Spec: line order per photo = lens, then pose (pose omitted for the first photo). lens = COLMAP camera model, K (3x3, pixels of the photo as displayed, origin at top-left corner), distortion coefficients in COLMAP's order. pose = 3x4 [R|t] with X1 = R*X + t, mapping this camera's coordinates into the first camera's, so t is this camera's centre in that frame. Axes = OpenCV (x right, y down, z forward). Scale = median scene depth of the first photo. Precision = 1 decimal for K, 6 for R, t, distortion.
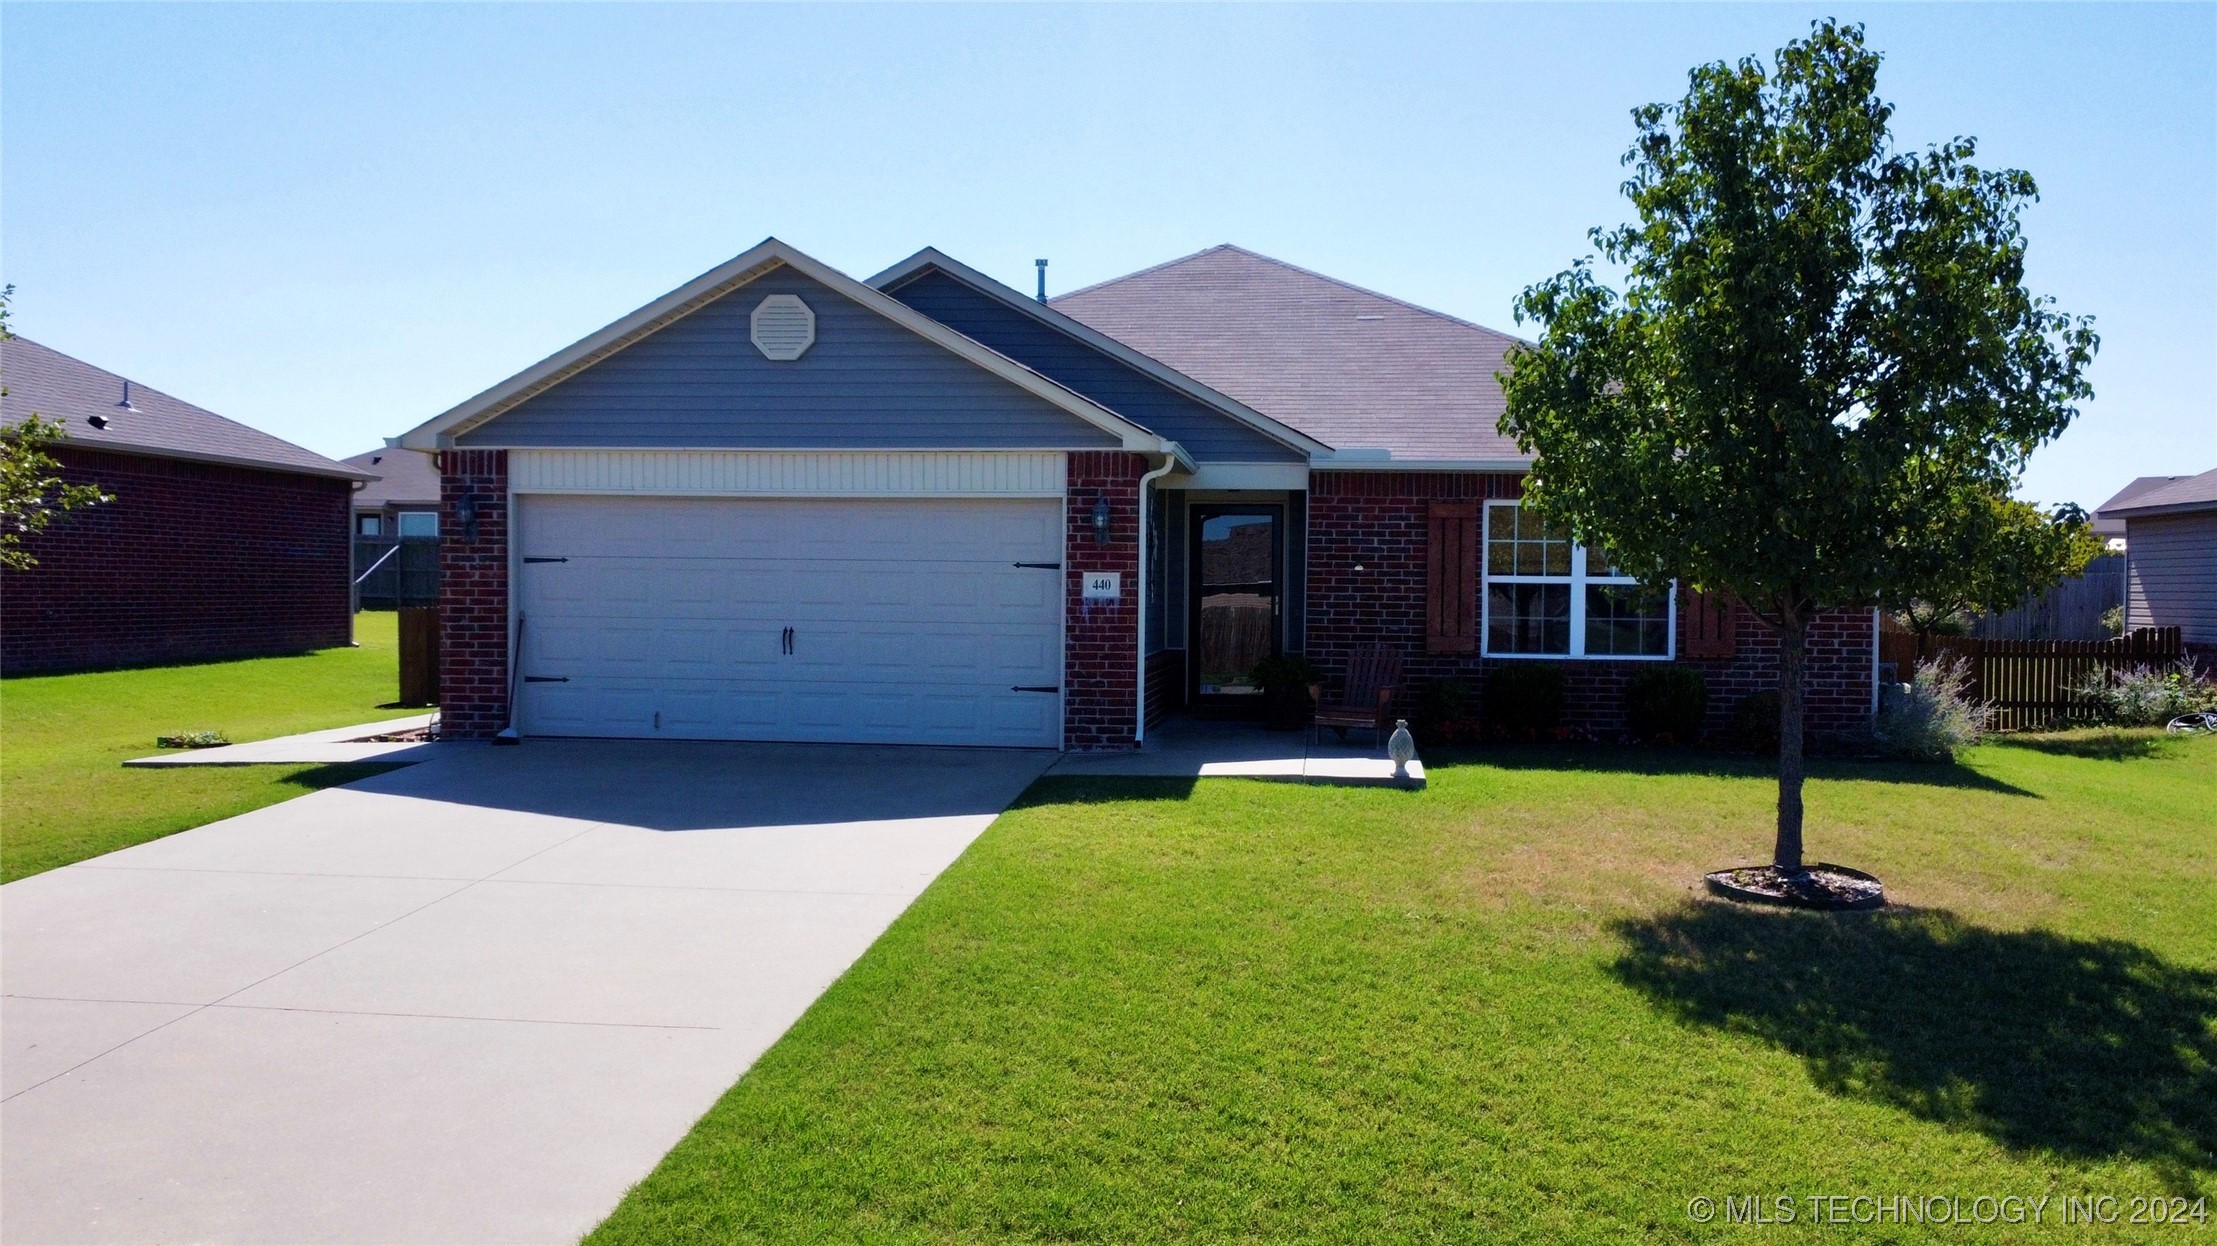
lens RADIAL K [[1780.2, 0, 1135.3], [0, 1780.2, 622.3], [0, 0, 1]] dist [0.002014, -0.008054]
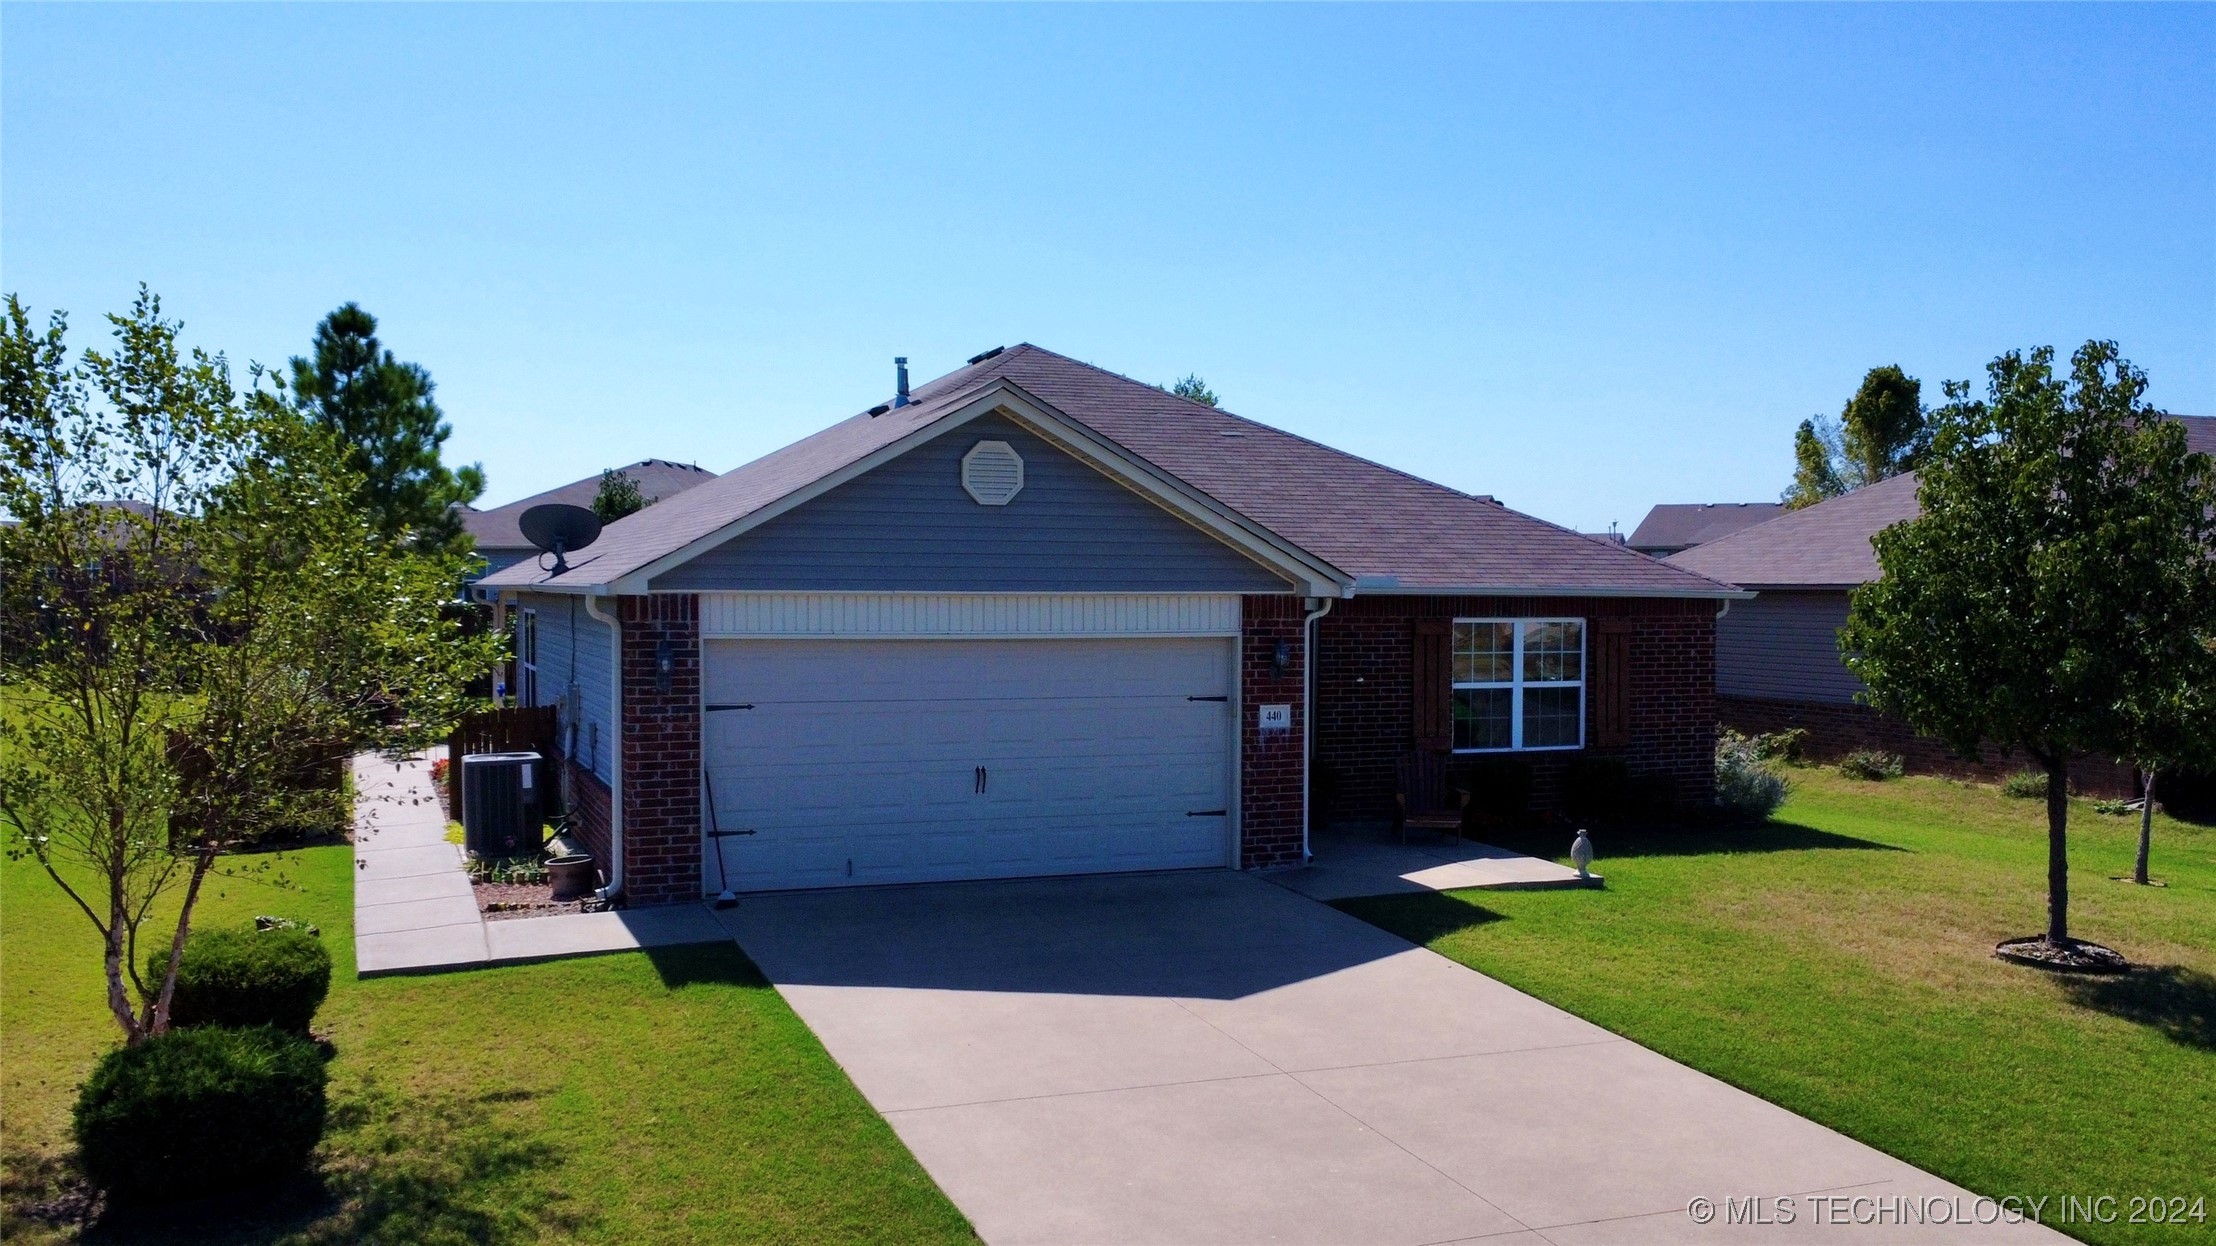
lens RADIAL K [[1805.8, 0, 1117.1], [0, 1805.8, 622.9], [0, 0, 1]] dist [0.006510, -0.007695]
pose [[0.891449, -0.015321, 0.452863, -0.601071], [0.014333, 0.999882, 0.005614, -0.085046], [-0.452895, 0.001487, 0.891562, 0.051210]]
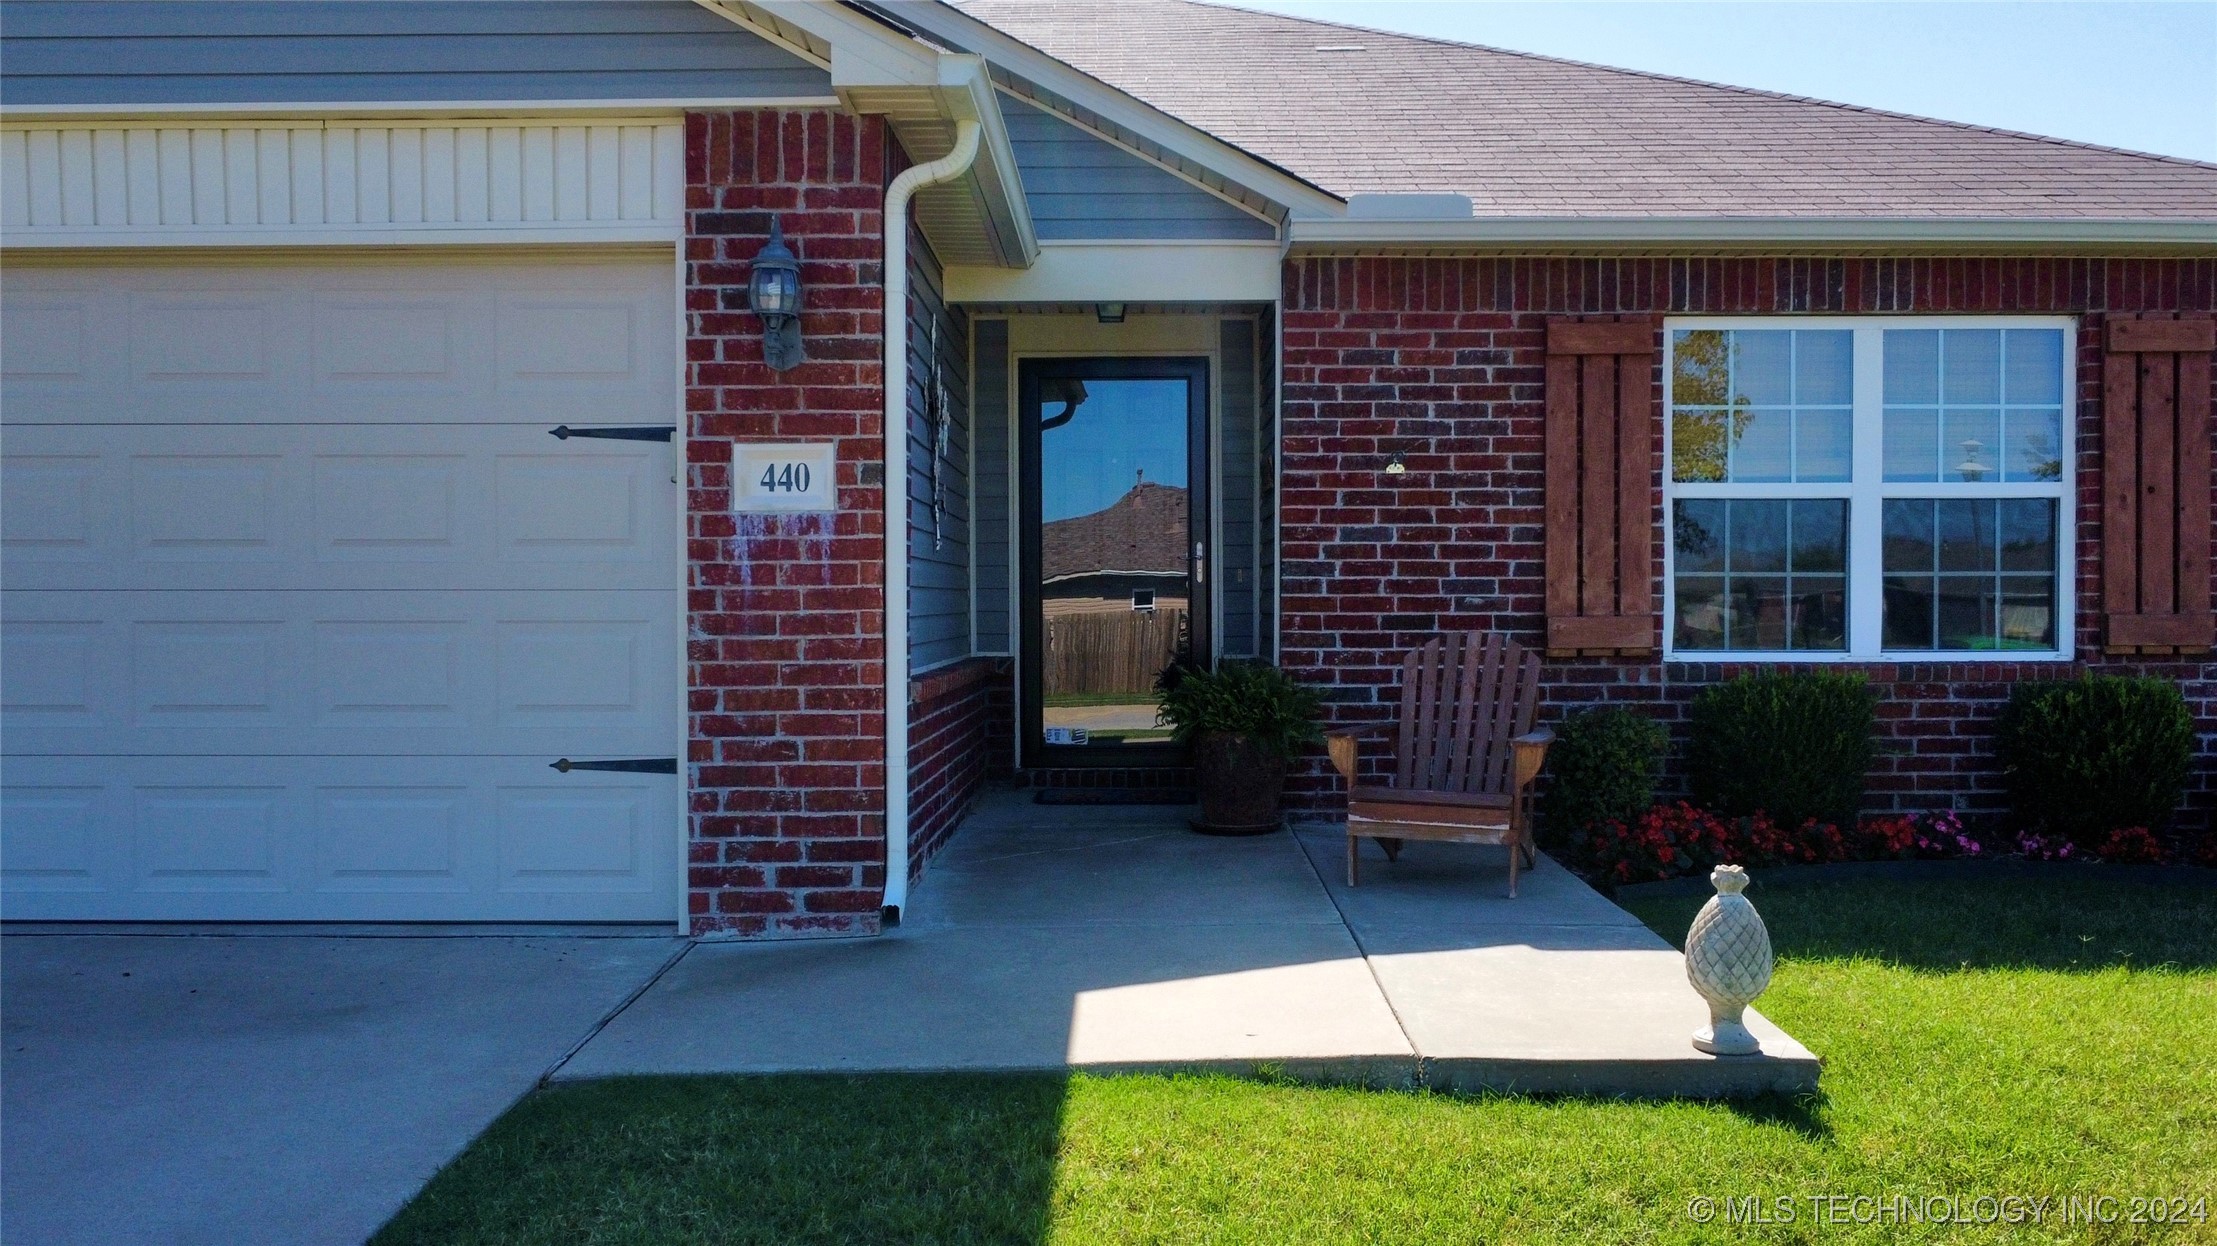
lens RADIAL K [[1806.7, 0, 1117.6], [0, 1806.7, 622.9], [0, 0, 1]] dist [0.006510, -0.007695]
pose [[0.995918, -0.014374, 0.089113, 0.015324], [0.014899, 0.999875, -0.005225, 0.011428], [-0.089027, 0.006532, 0.996008, 0.618805]]
